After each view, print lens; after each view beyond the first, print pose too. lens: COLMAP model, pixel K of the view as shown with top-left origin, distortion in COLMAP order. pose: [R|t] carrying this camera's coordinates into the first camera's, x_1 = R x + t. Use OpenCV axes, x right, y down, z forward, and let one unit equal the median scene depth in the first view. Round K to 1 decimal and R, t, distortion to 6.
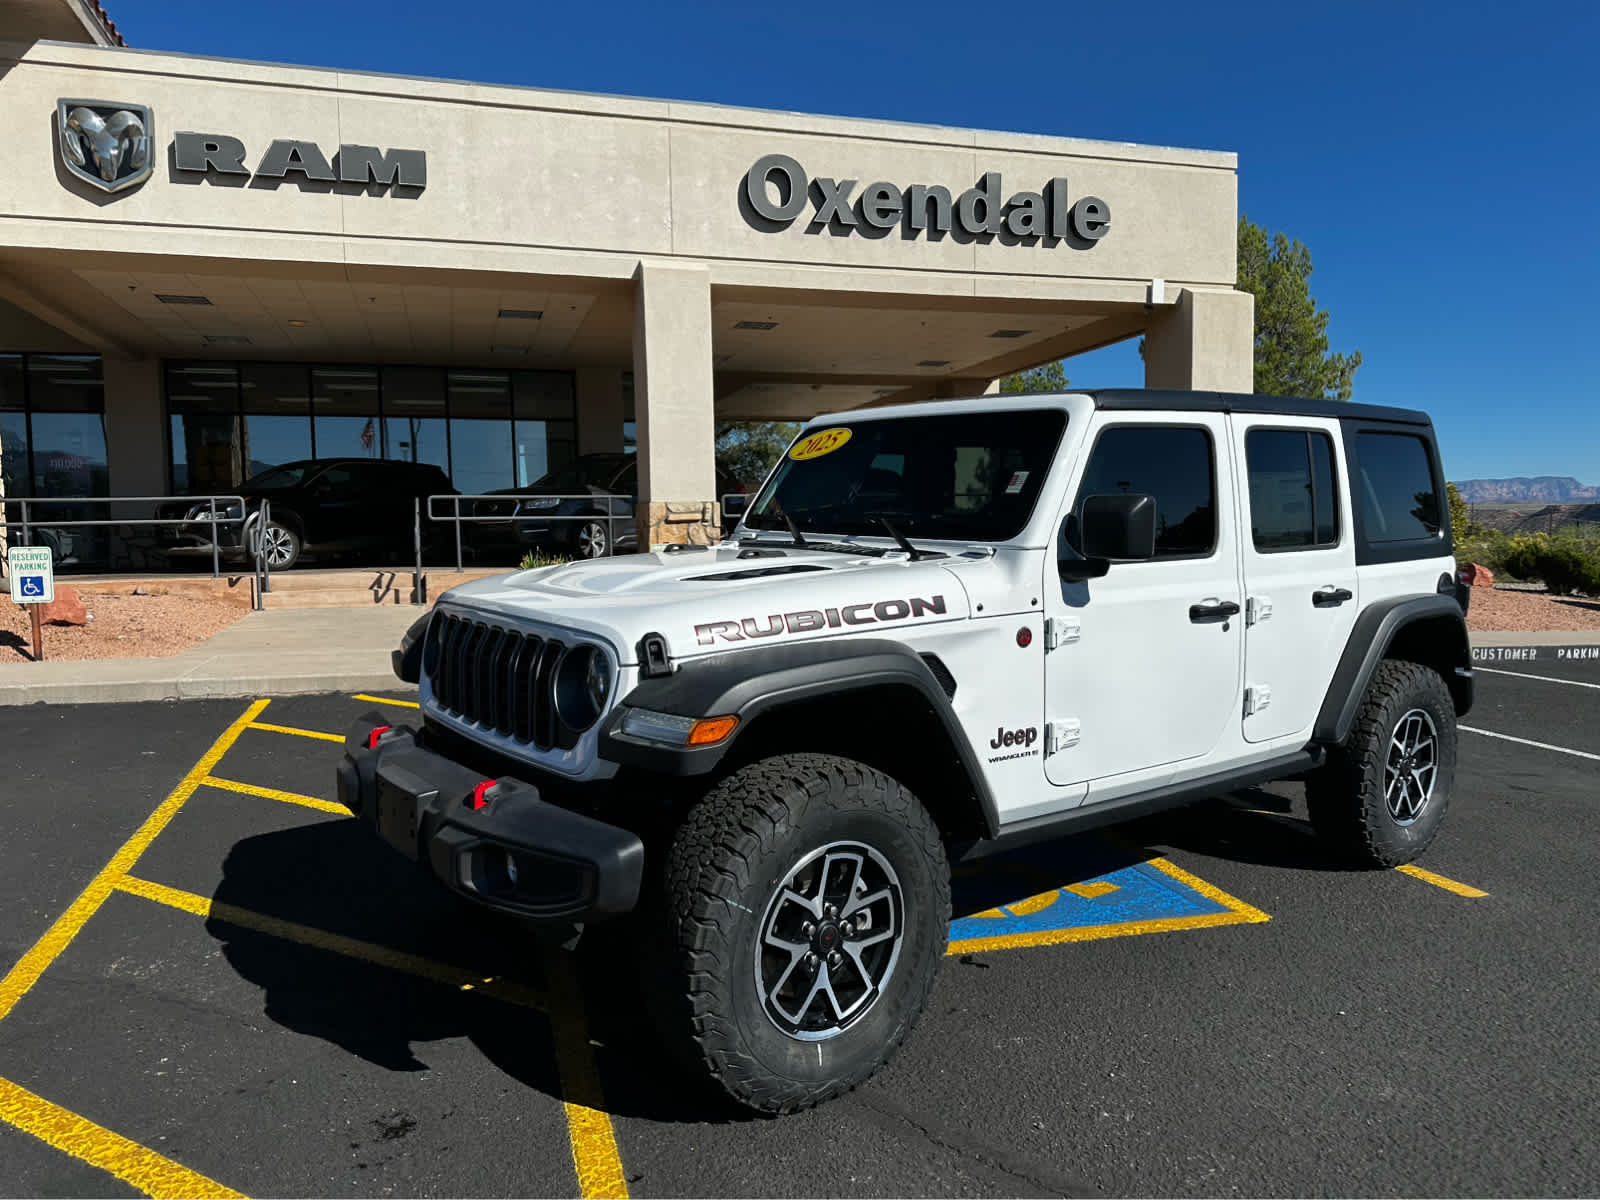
lens RADIAL K [[1136.2, 0, 801.7], [0, 1136.2, 607.3], [0, 0, 1]] dist [0.029325, -0.035270]
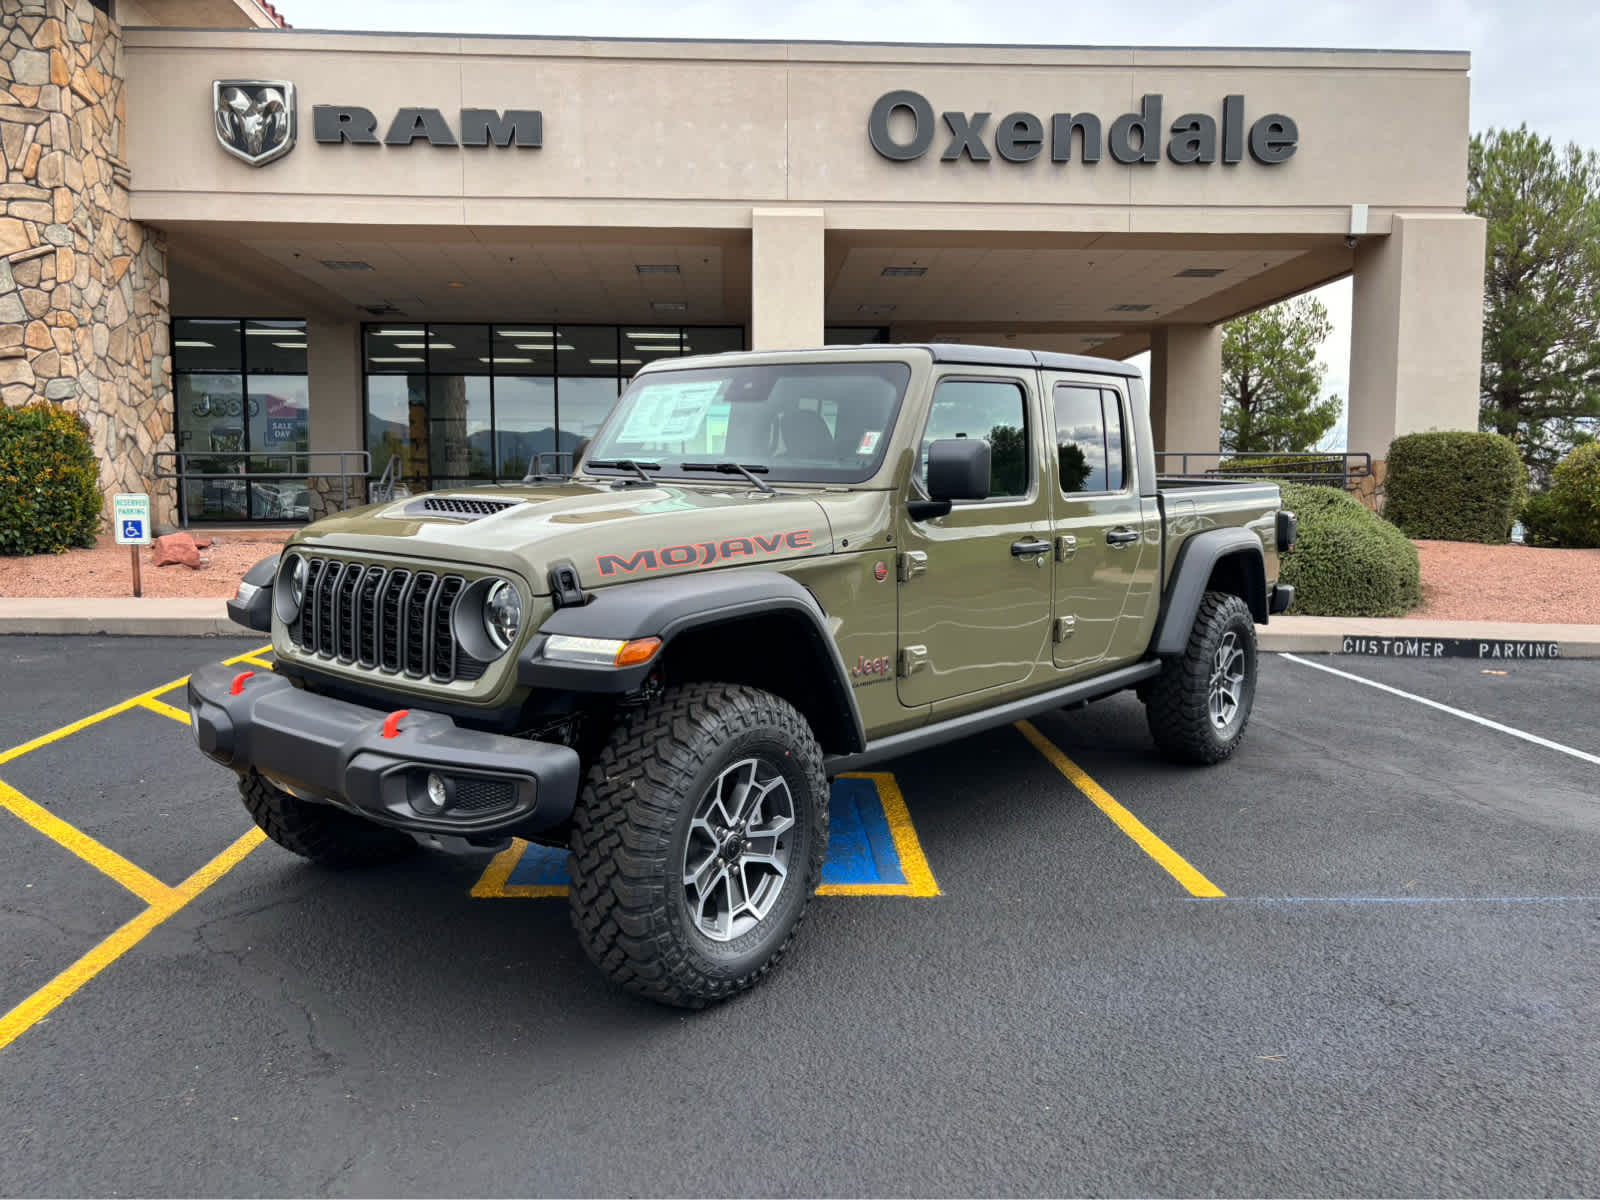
lens RADIAL K [[1219.8, 0, 797.6], [0, 1219.8, 595.6], [0, 0, 1]] dist [0.047029, -0.059951]
pose [[0.970280, 0.034133, -0.239566, 0.153810], [-0.031087, 0.999381, 0.016484, 0.004011], [0.239980, -0.008547, 0.970740, -0.001369]]
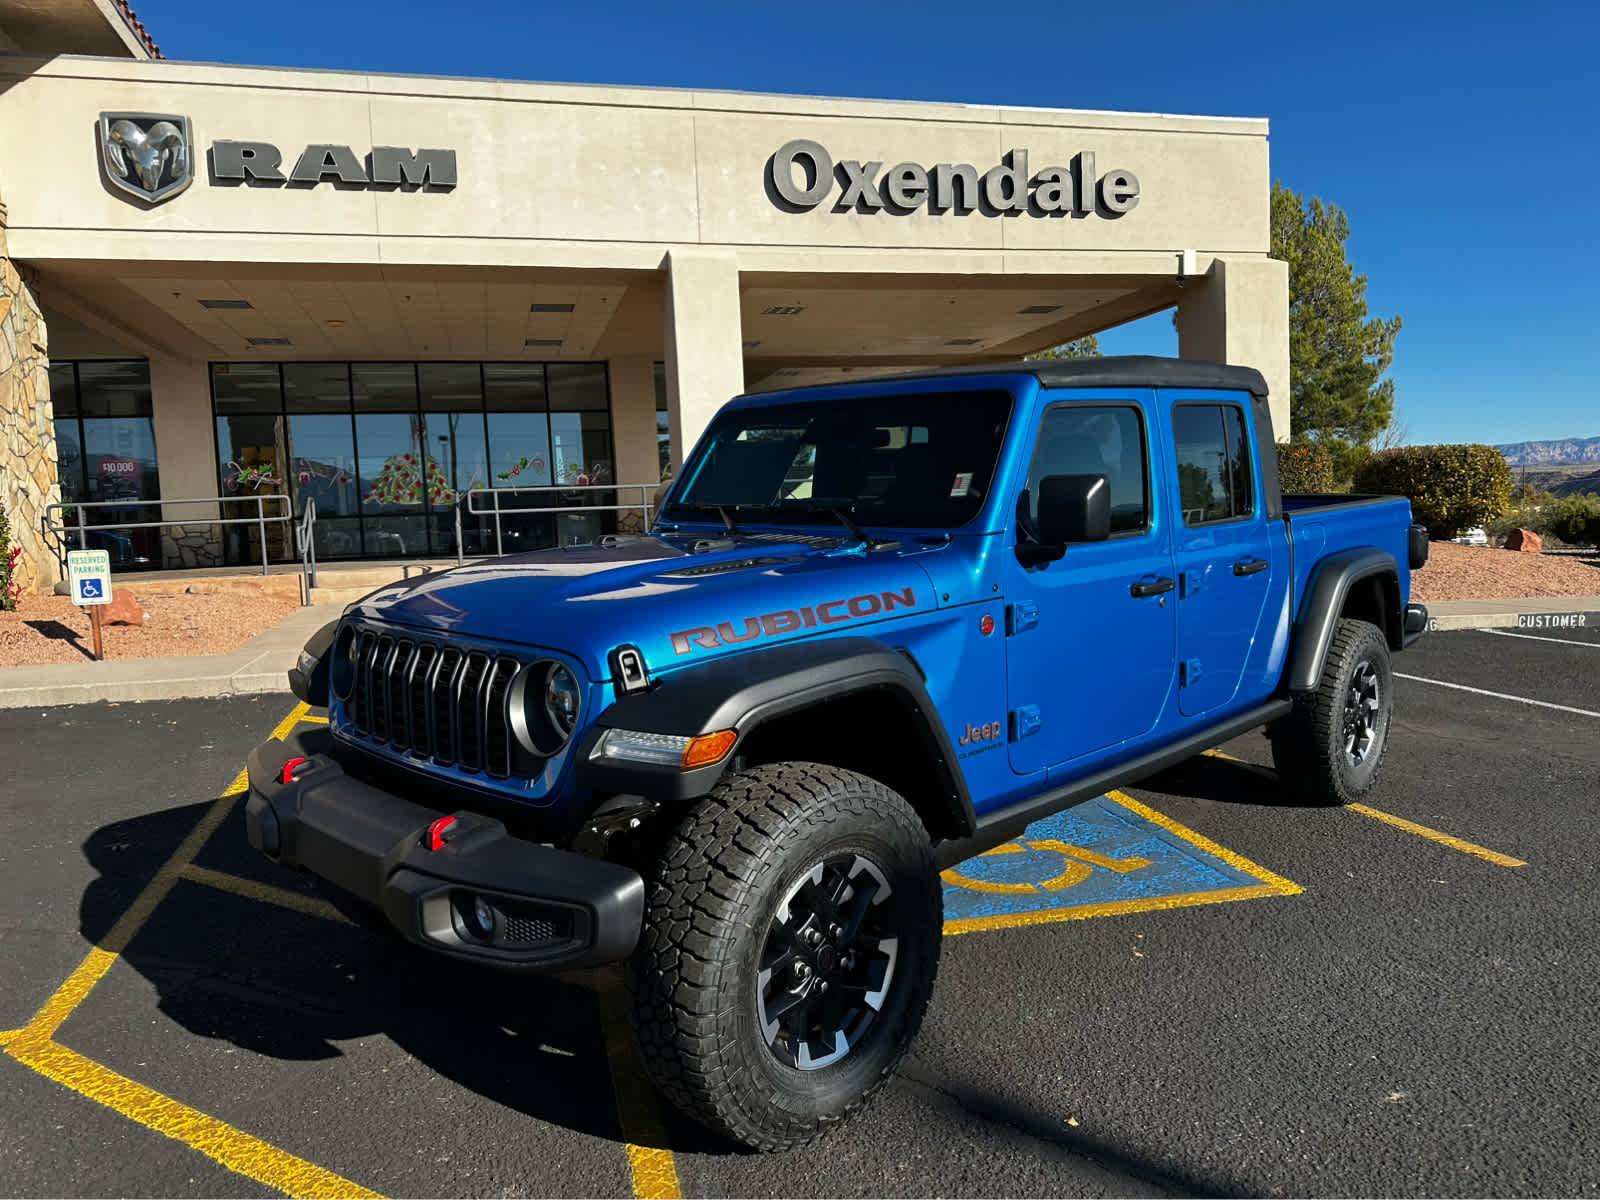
lens RADIAL K [[1136.2, 0, 796.3], [0, 1136.2, 600.2], [0, 0, 1]] dist [0.029325, -0.035270]
pose [[0.998997, -0.023709, -0.037982, 0.002166], [0.024060, 0.999671, 0.008832, -0.000905], [0.037761, -0.009737, 0.999239, -0.006045]]
